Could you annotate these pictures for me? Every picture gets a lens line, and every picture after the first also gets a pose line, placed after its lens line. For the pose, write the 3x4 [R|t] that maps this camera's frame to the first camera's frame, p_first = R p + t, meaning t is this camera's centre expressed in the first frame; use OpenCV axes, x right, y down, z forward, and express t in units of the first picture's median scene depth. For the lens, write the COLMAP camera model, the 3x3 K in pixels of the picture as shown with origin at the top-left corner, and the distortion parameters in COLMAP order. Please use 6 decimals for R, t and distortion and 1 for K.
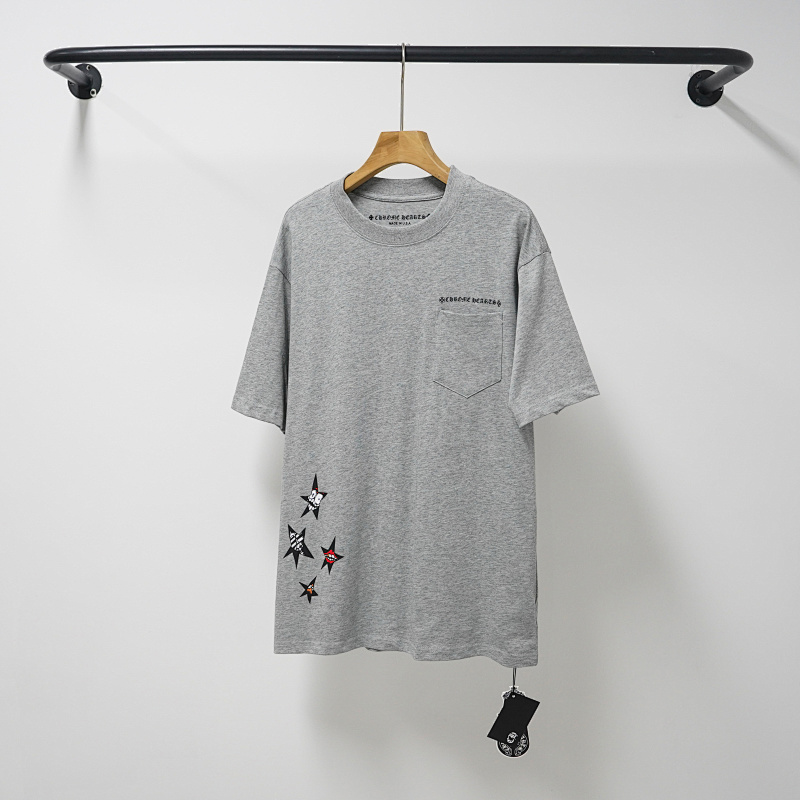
lens RADIAL K [[964.4, 0, 400.3], [0, 964.4, 400.4], [0, 0, 1]] dist [-0.015915, 0.000000]
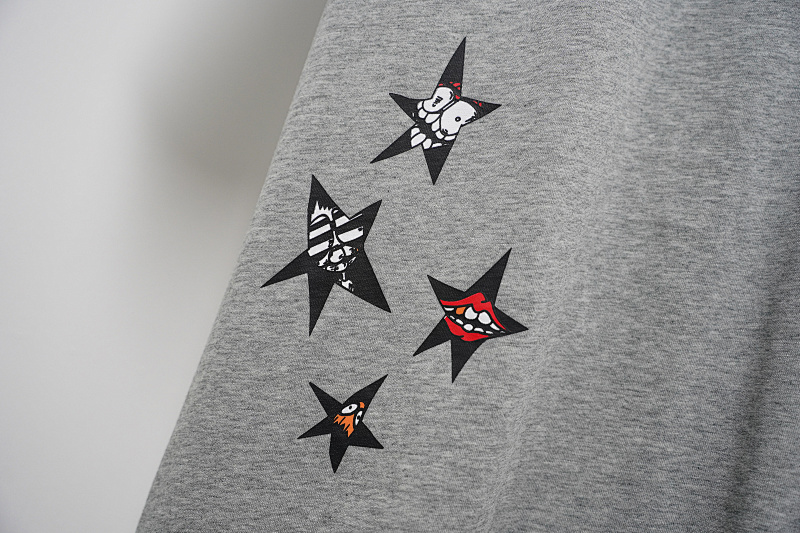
lens RADIAL K [[837.9, 0, 399.4], [0, 837.9, 265.3], [0, 0, 1]] dist [0.007686, 0.000000]
pose [[0.902144, 0.301709, 0.308394, -0.163533], [-0.275690, 0.952974, -0.125842, 0.179793], [-0.331859, 0.028506, 0.942898, 0.772234]]
